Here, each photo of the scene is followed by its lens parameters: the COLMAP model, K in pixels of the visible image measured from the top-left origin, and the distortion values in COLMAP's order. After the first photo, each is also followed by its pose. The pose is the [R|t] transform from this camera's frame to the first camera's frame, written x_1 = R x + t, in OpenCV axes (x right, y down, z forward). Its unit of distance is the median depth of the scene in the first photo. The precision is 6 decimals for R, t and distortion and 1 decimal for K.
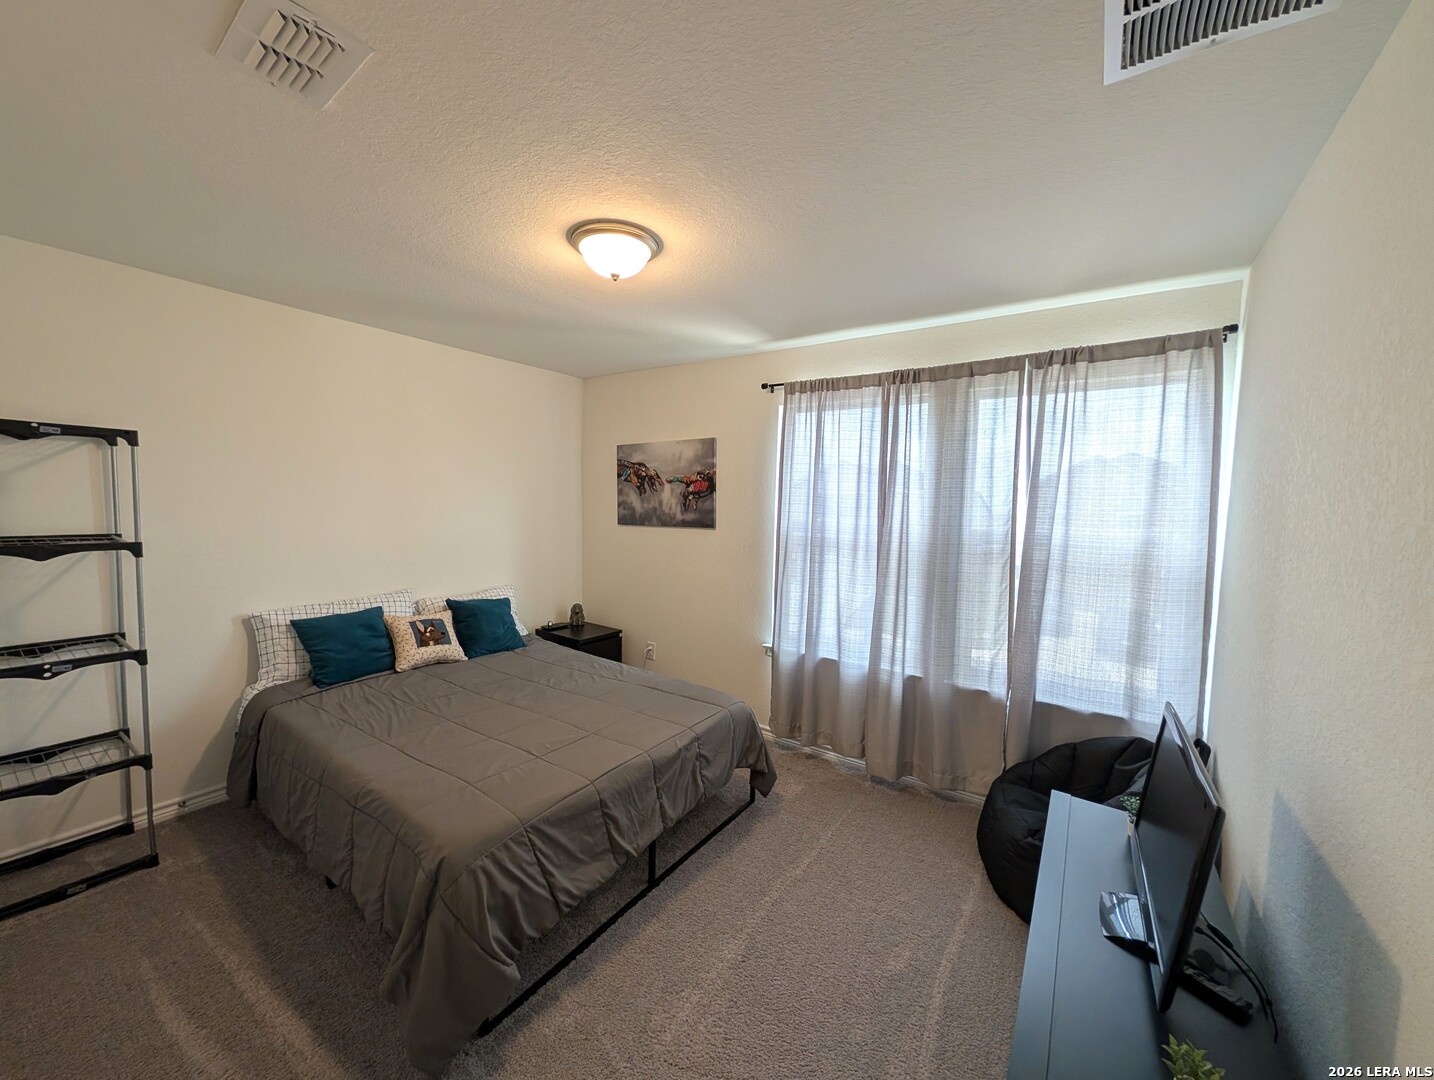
lens RADIAL K [[535.3, 0, 684.9], [0, 535.3, 539.5], [0, 0, 1]] dist [-0.000213, -0.000042]
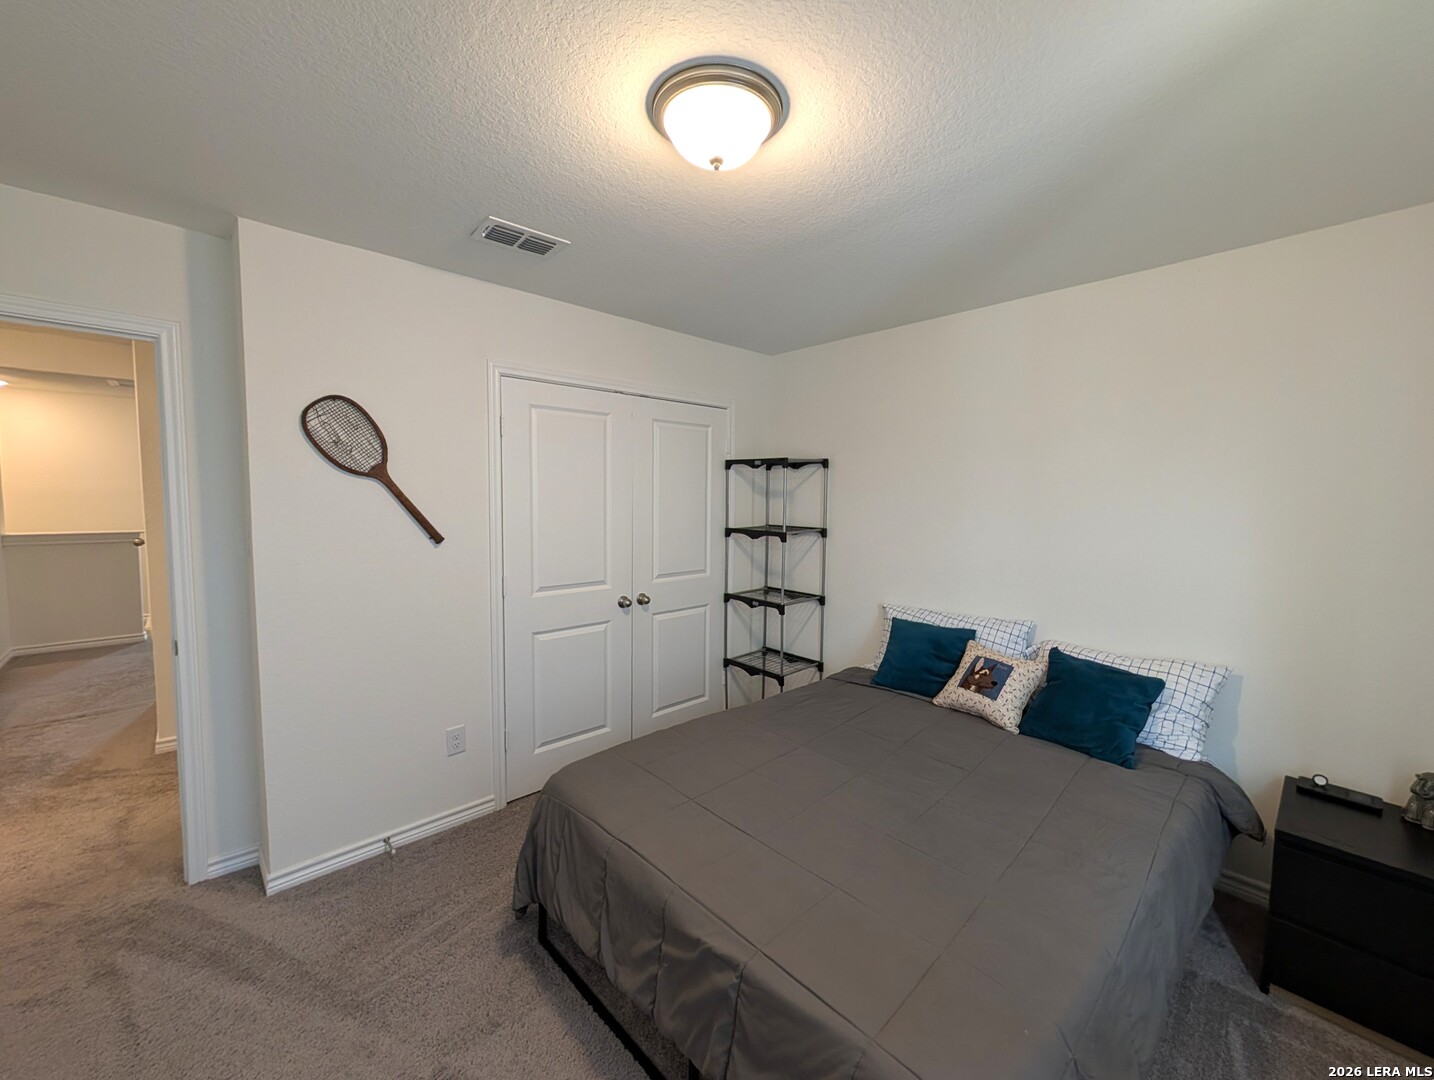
lens RADIAL K [[552.5, 0, 714.5], [0, 552.5, 537.1], [0, 0, 1]] dist [-0.000454, -0.000240]
pose [[-0.159370, 0.045246, -0.986182, 0.384473], [-0.090305, 0.994093, 0.060202, -0.040323], [0.983080, 0.098652, -0.154342, 0.767016]]
